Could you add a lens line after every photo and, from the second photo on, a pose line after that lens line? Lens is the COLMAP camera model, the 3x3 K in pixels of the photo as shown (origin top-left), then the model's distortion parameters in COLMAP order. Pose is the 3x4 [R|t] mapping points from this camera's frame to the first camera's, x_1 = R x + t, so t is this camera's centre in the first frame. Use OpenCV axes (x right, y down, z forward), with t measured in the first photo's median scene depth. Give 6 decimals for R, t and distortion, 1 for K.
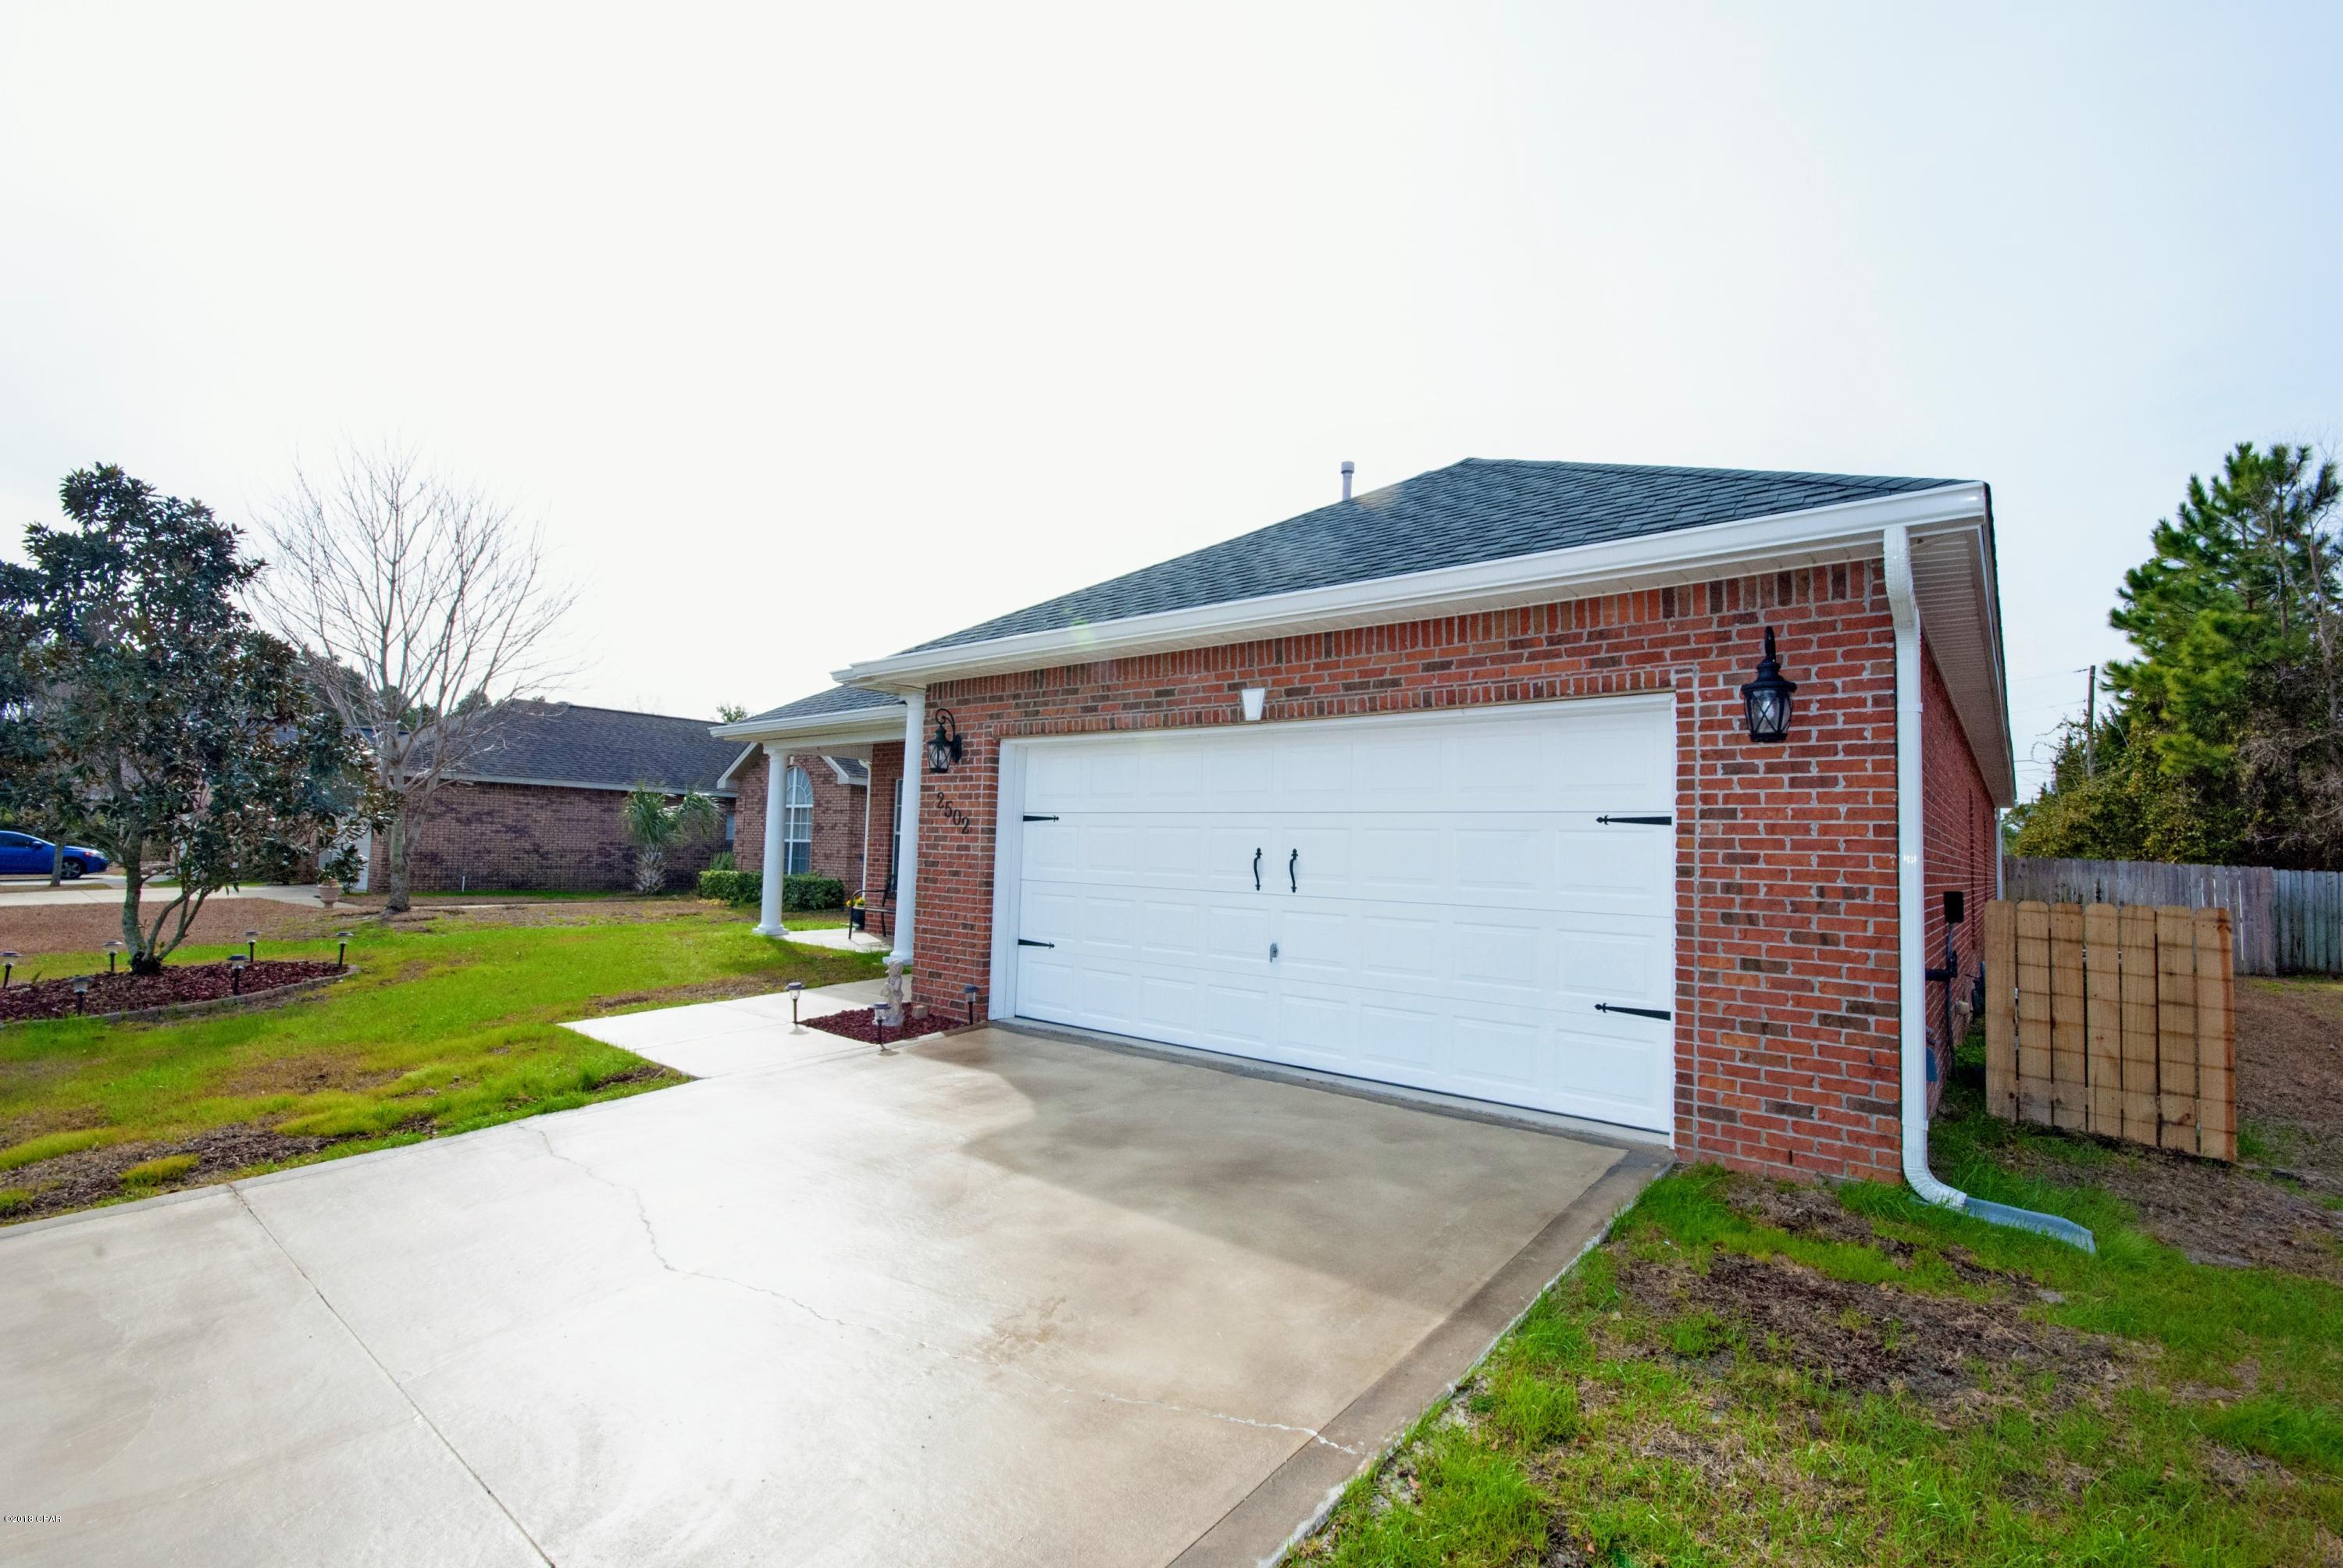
lens RADIAL K [[1027.7, 0, 1164.2], [0, 1027.7, 782.8], [0, 0, 1]] dist [0.002648, -0.007501]
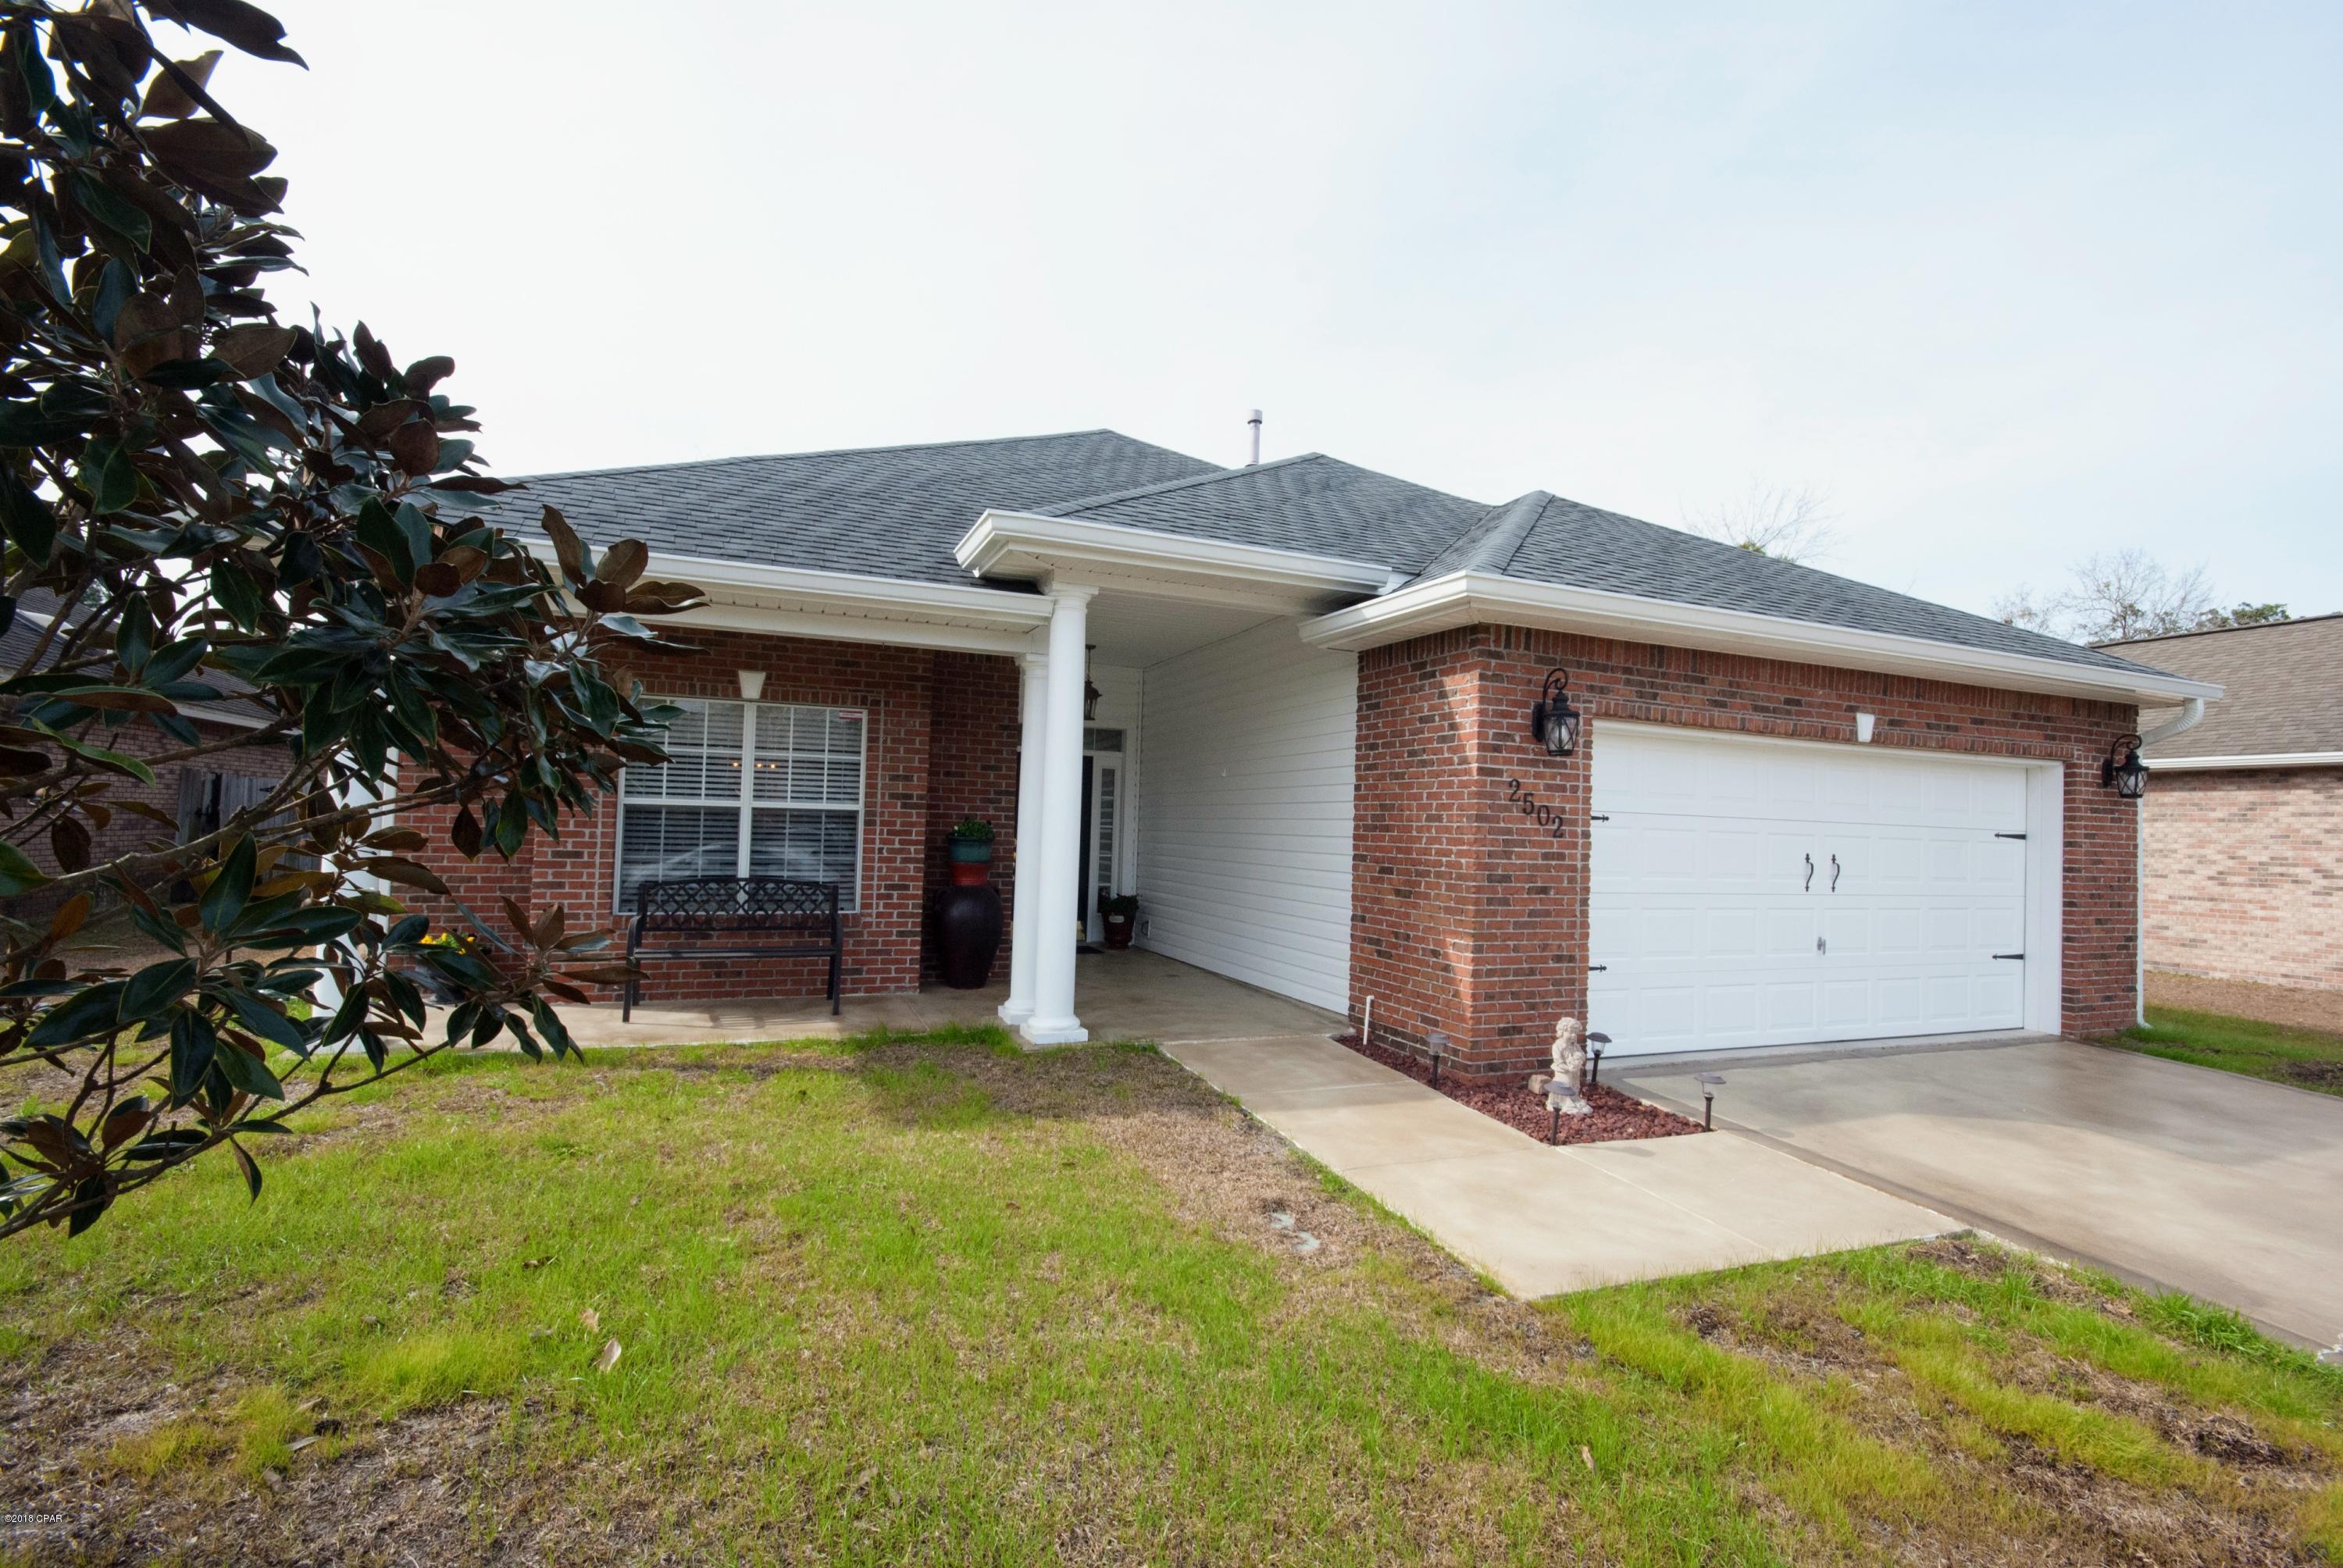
lens RADIAL K [[1027.7, 0, 1168.8], [0, 1027.7, 792.9], [0, 0, 1]] dist [0.002648, -0.007501]
pose [[0.475817, 0.020766, 0.879299, -1.086898], [-0.073439, 0.997168, 0.016191, 0.027626], [-0.876473, -0.072279, 0.475994, 0.972661]]
